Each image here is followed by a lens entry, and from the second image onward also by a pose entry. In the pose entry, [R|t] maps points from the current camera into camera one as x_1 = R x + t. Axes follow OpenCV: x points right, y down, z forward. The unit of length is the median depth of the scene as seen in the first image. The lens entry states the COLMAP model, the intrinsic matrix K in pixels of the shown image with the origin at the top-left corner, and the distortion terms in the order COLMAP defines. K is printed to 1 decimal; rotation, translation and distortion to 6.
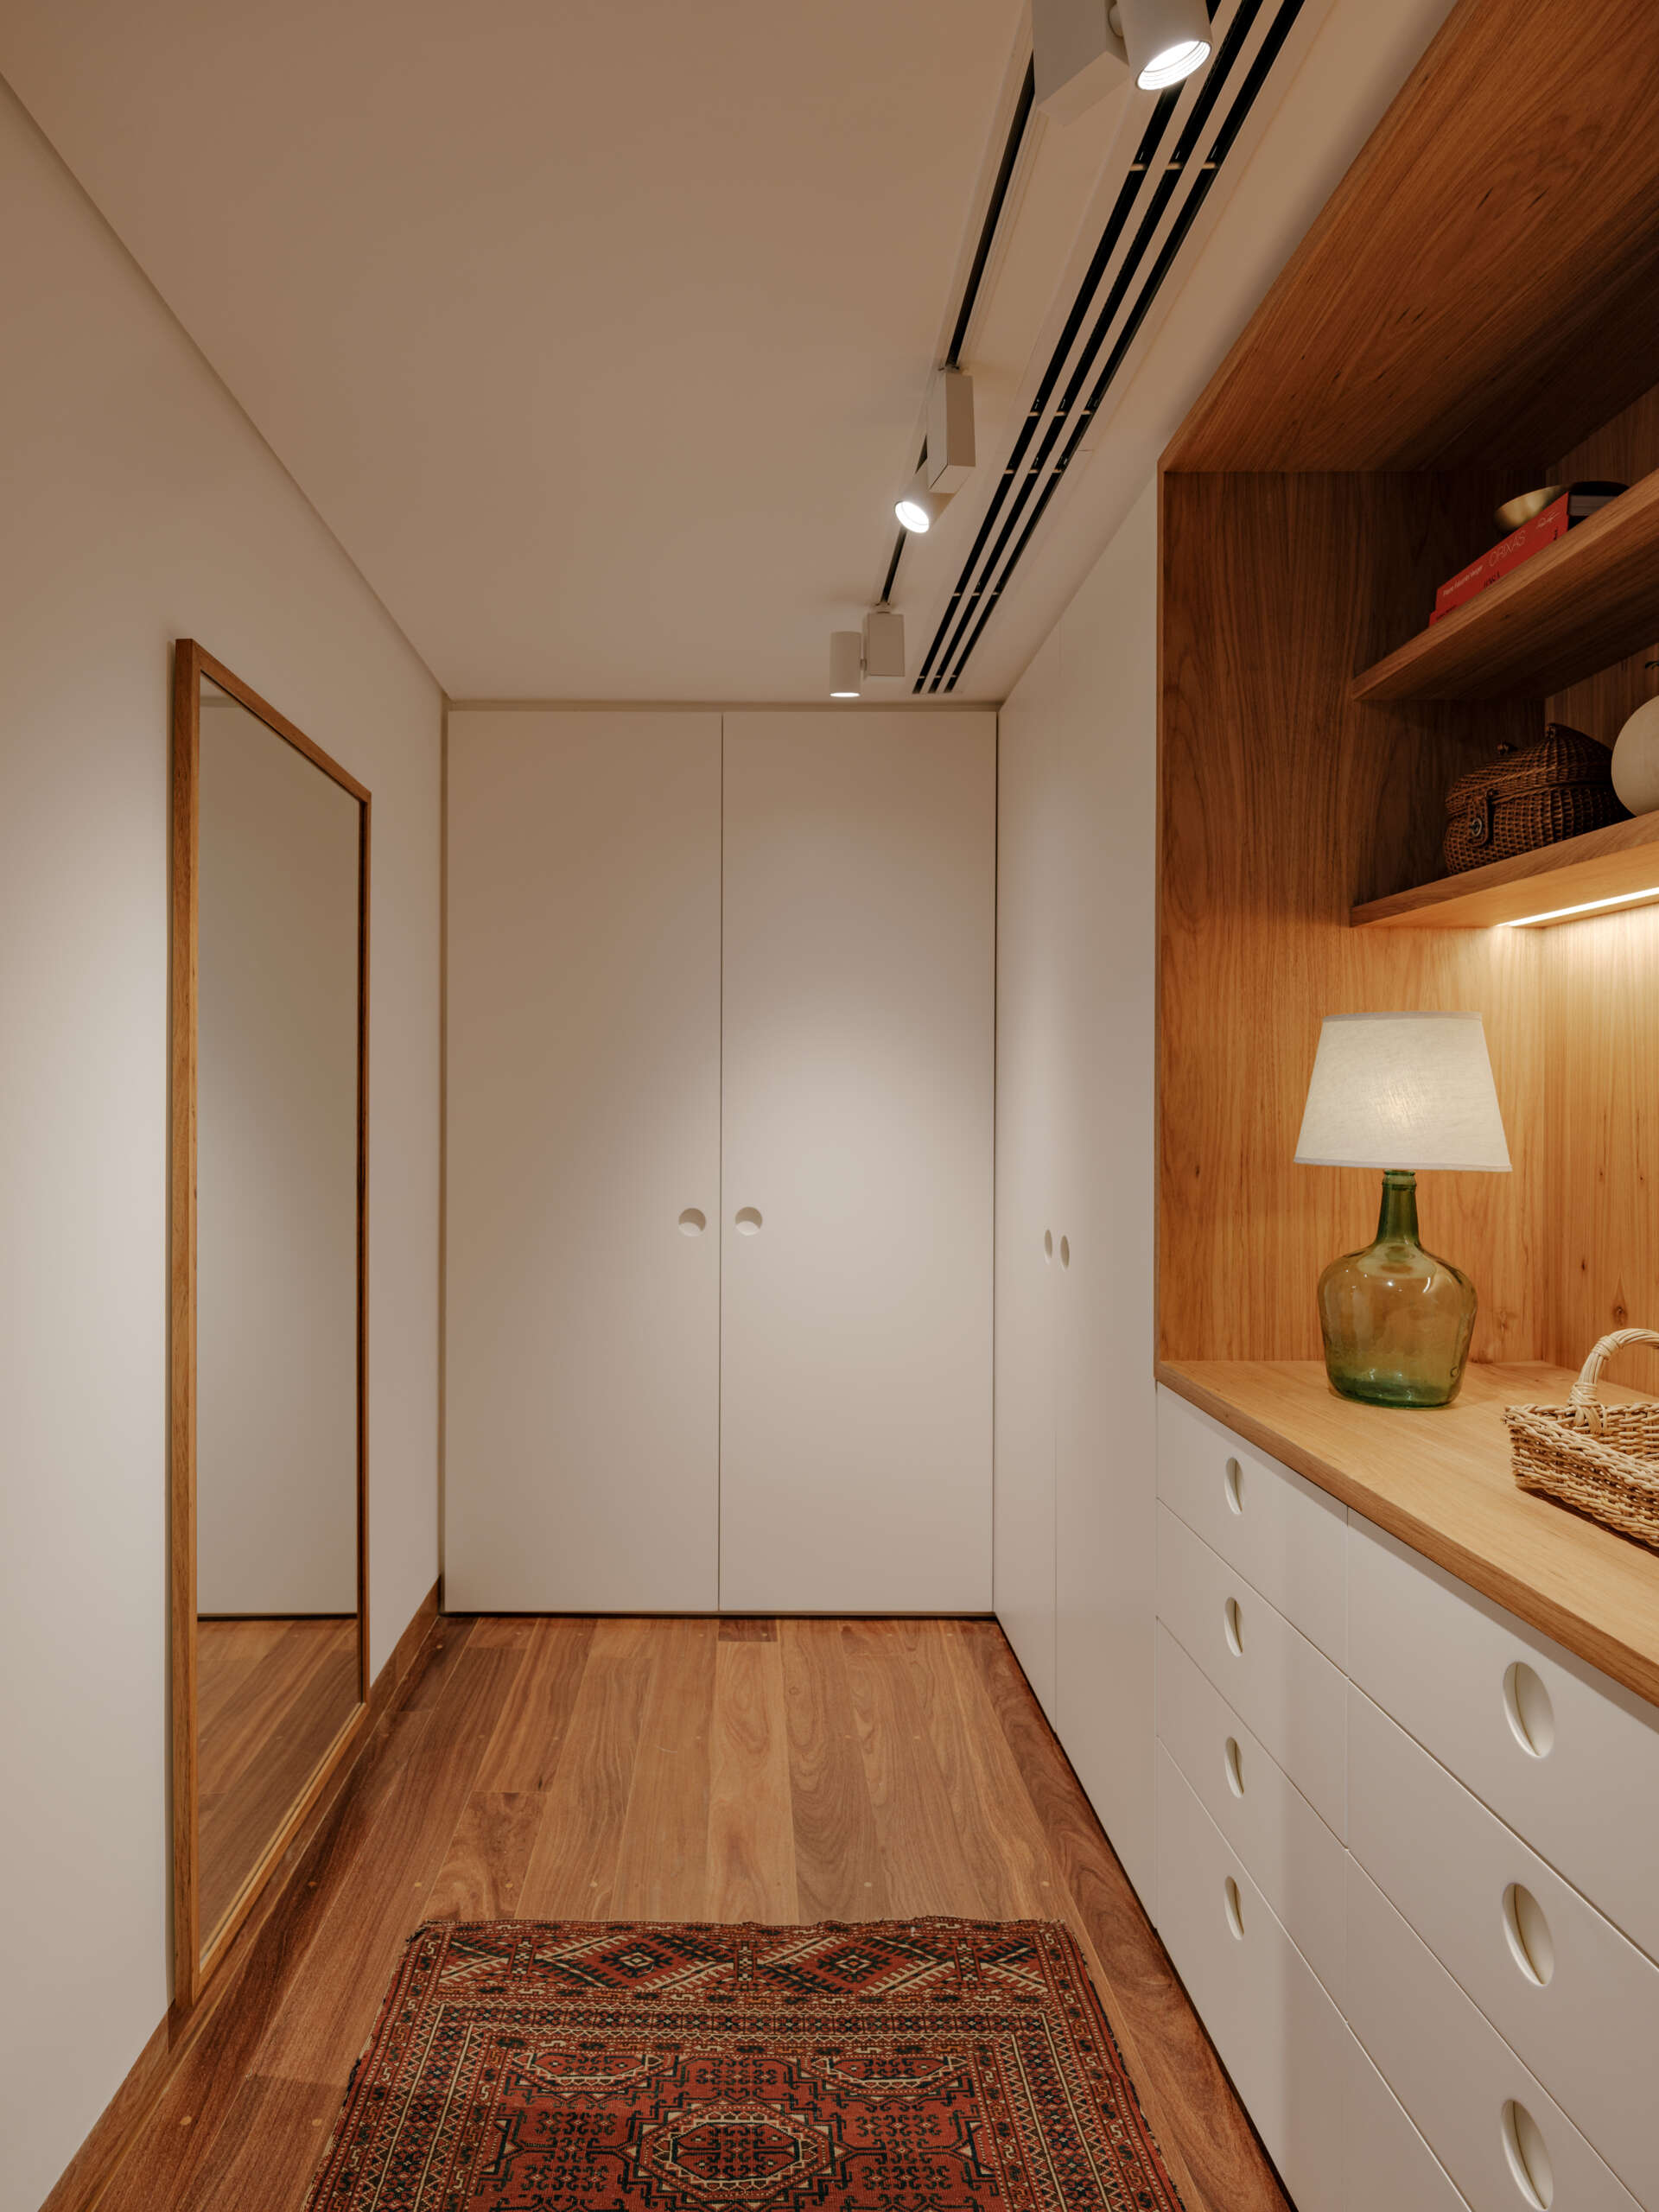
lens RADIAL K [[1308.3, 0, 829.1], [0, 1308.3, 1125.0], [0, 0, 1]] dist [0.027569, -0.029990]
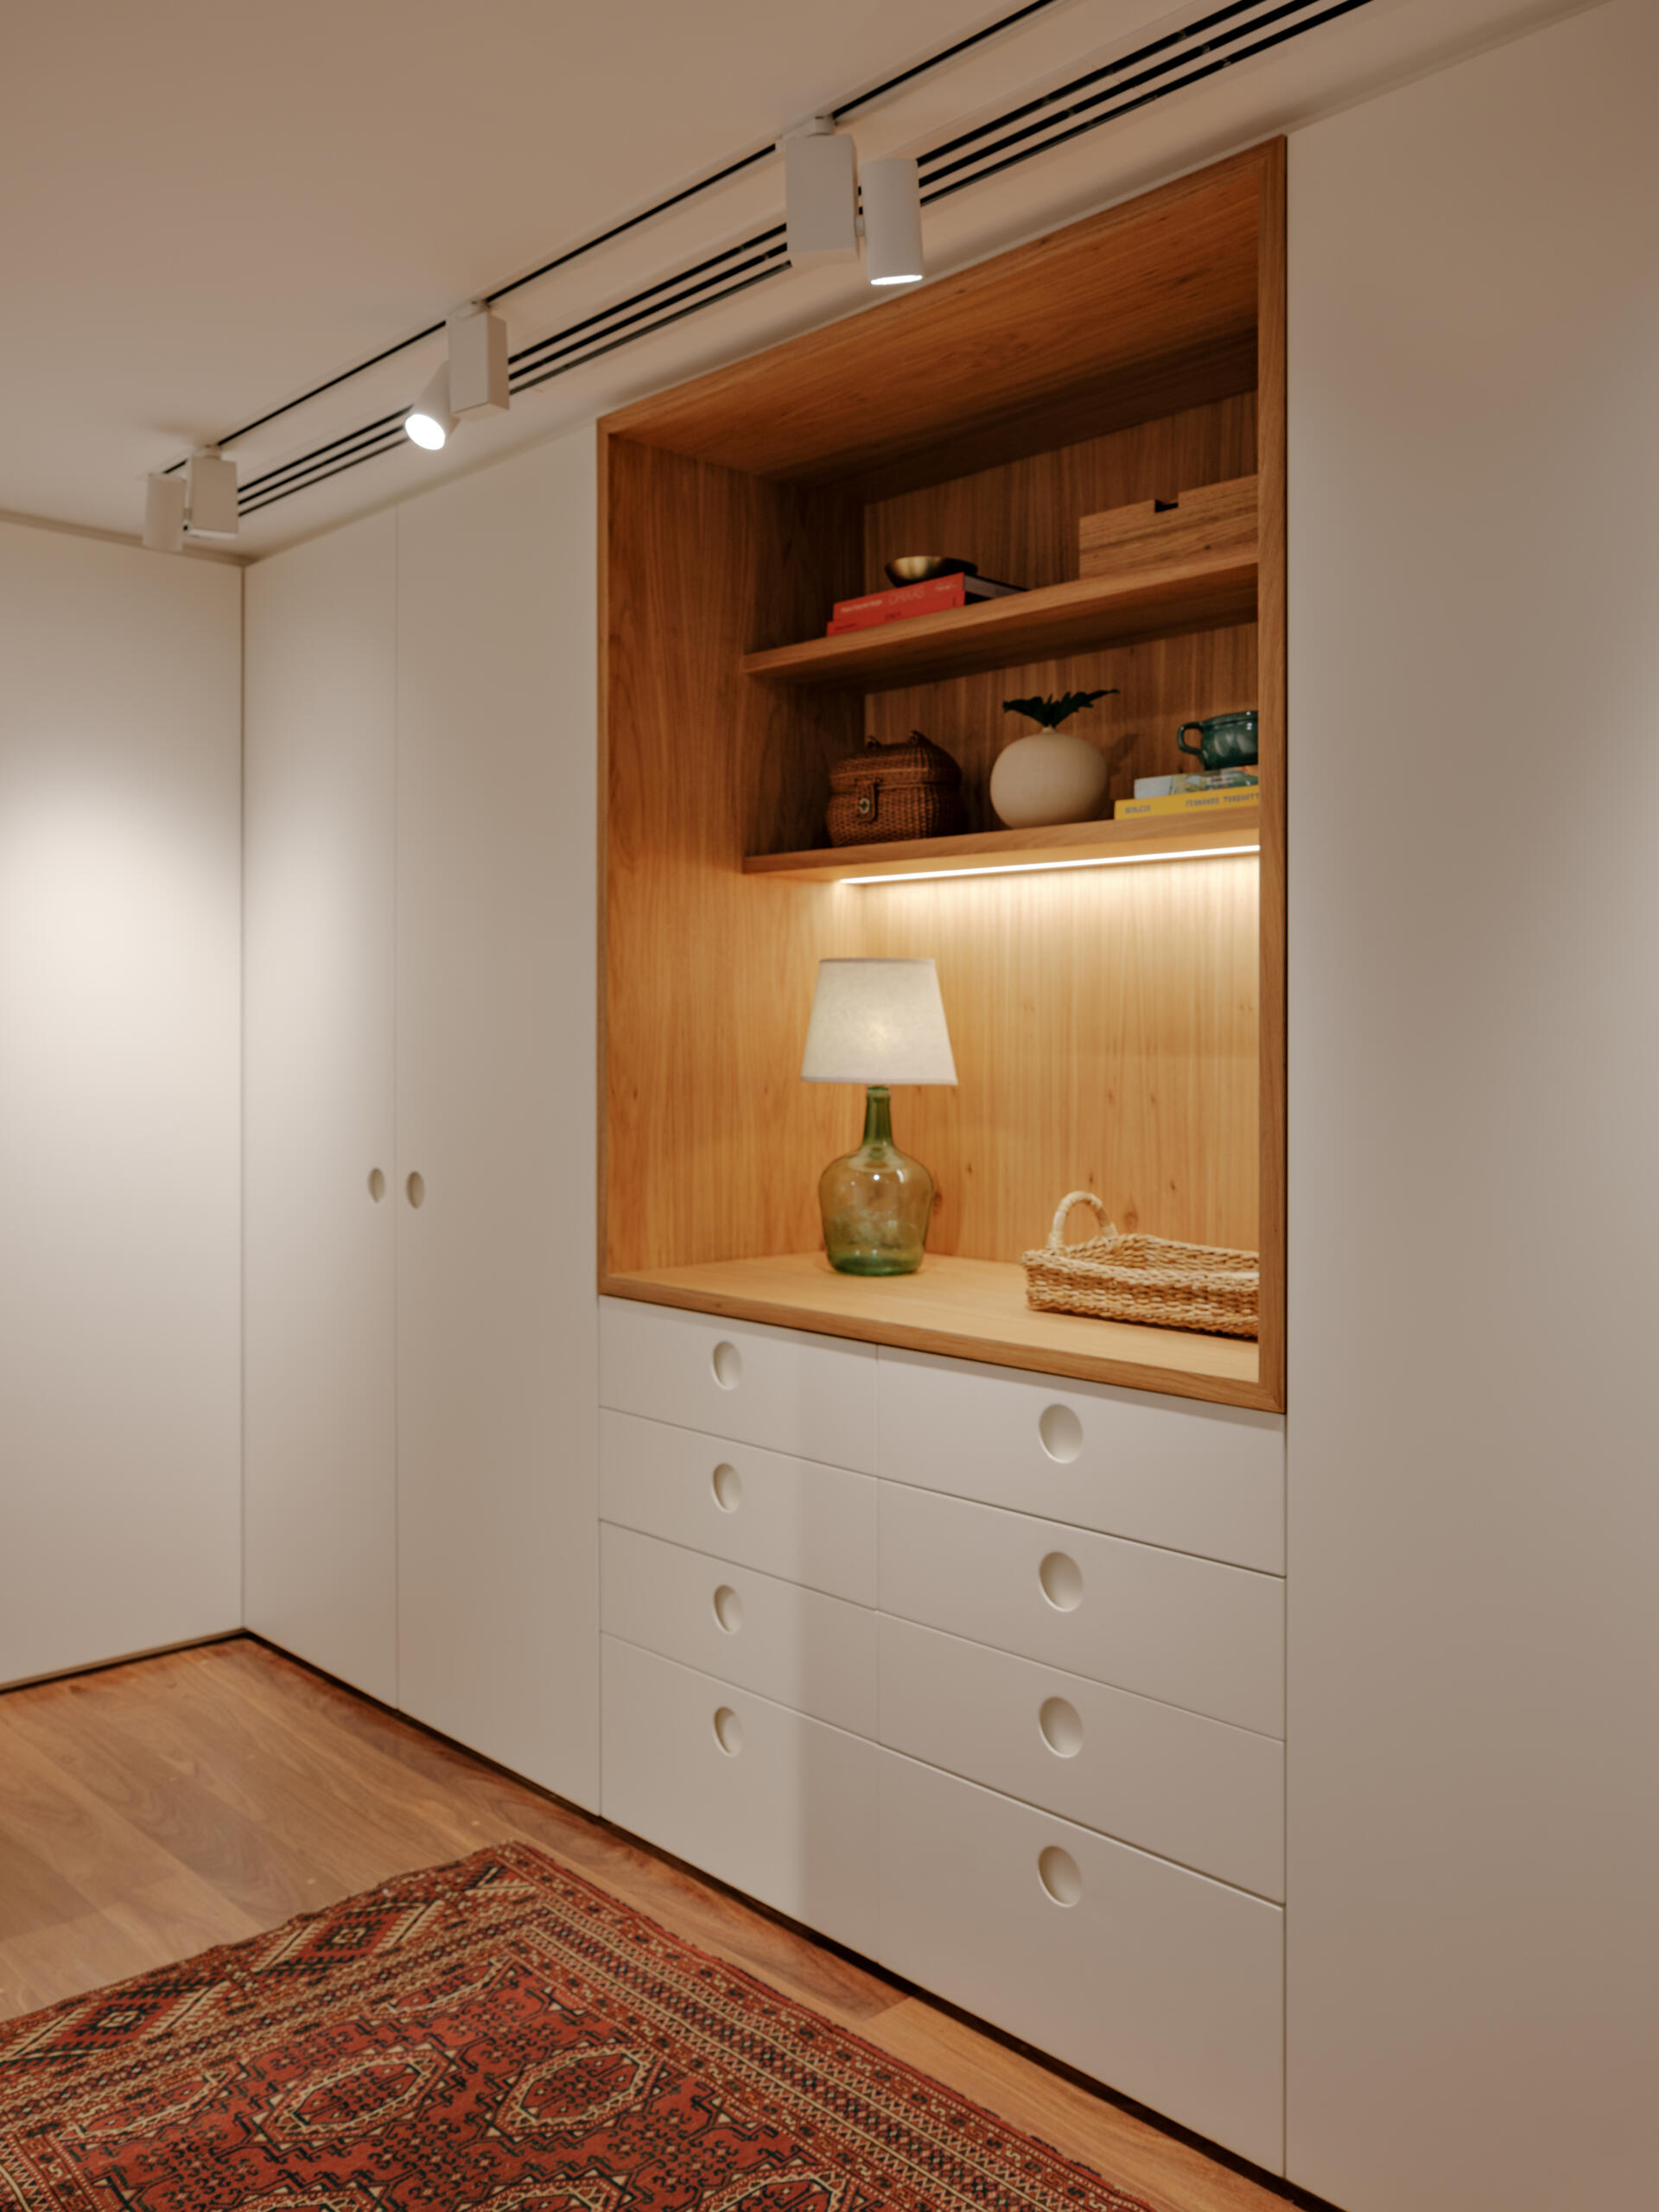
lens RADIAL K [[1955.6, 0, 829.5], [0, 1955.6, 1106.0], [0, 0, 1]] dist [-0.002333, 0.006257]
pose [[0.708878, -0.024021, 0.704922, -0.740471], [0.008909, 0.999645, 0.025105, 0.006564], [-0.705275, -0.011517, 0.708840, -0.245279]]
